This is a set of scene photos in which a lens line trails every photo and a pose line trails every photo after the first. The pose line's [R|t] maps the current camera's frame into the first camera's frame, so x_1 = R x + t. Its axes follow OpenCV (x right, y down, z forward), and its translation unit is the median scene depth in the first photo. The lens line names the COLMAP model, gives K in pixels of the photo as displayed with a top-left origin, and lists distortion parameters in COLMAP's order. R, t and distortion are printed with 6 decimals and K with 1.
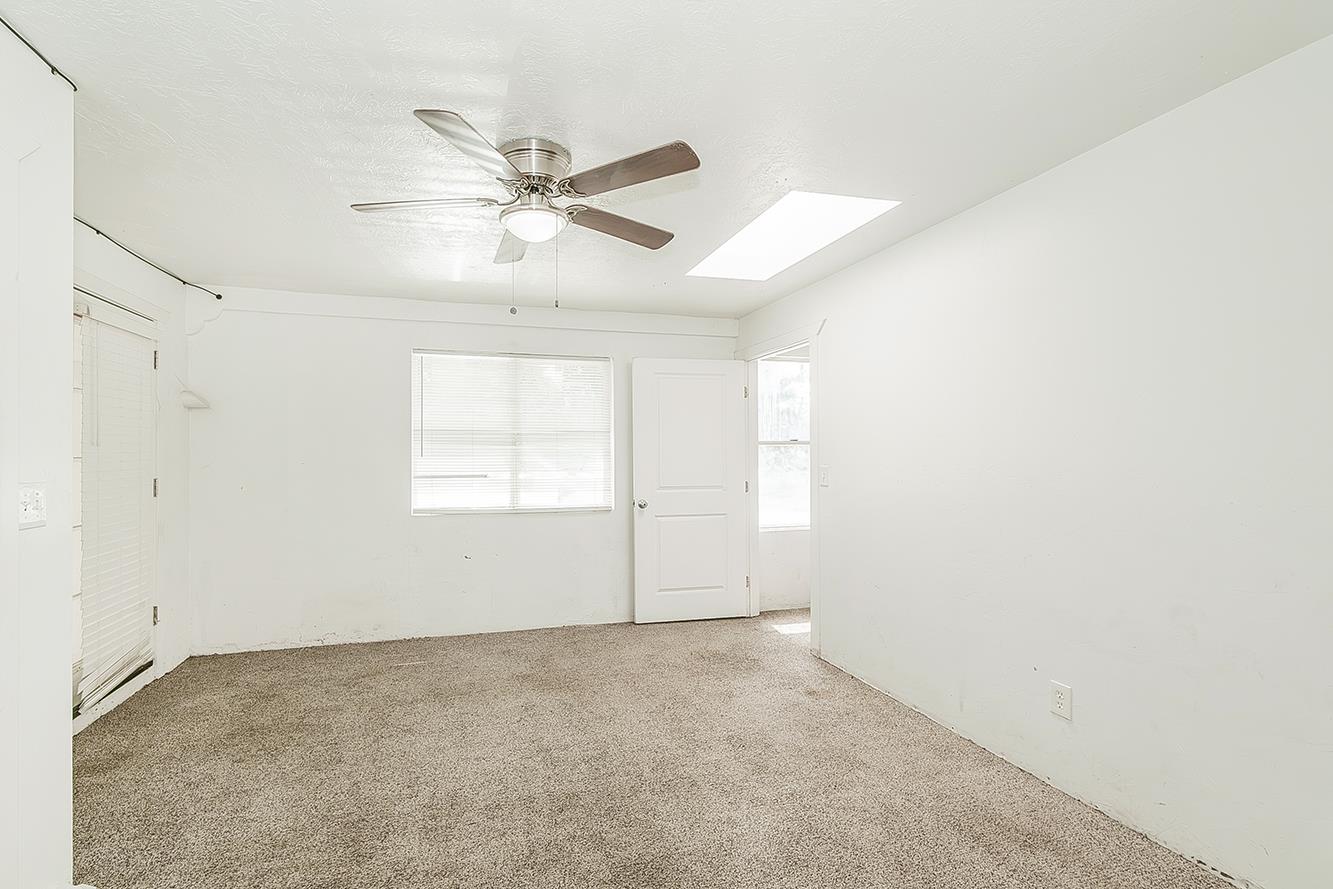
lens RADIAL K [[545.3, 0, 643.1], [0, 545.3, 457.8], [0, 0, 1]] dist [-0.015753, -0.000072]
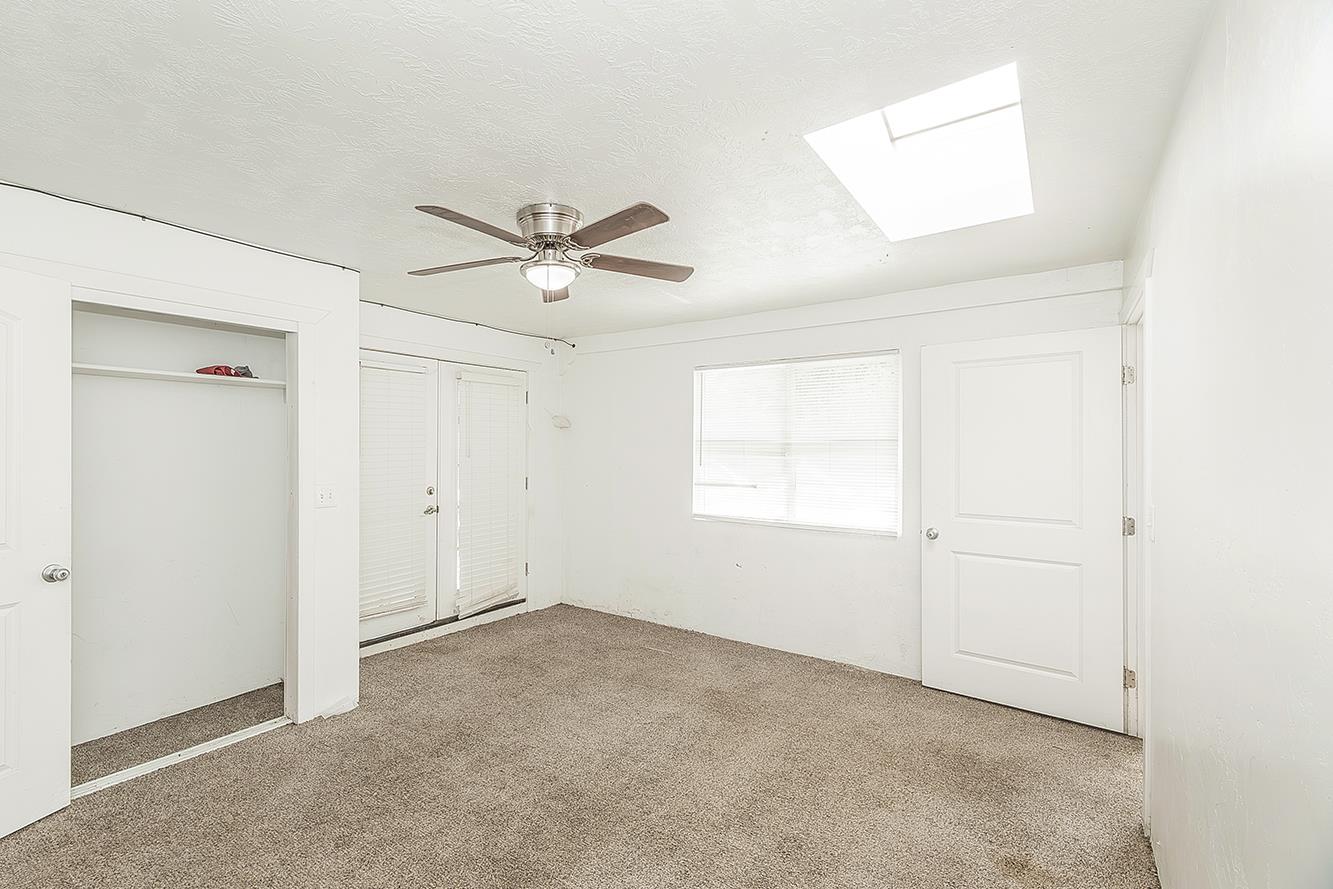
lens RADIAL K [[591.2, 0, 662.8], [0, 591.2, 443.3], [0, 0, 1]] dist [-0.001513, -0.000950]
pose [[0.636734, 0.005221, -0.771066, 0.458669], [-0.013754, 0.999895, -0.004588, -0.039865], [0.770961, 0.013527, 0.636738, 0.189084]]
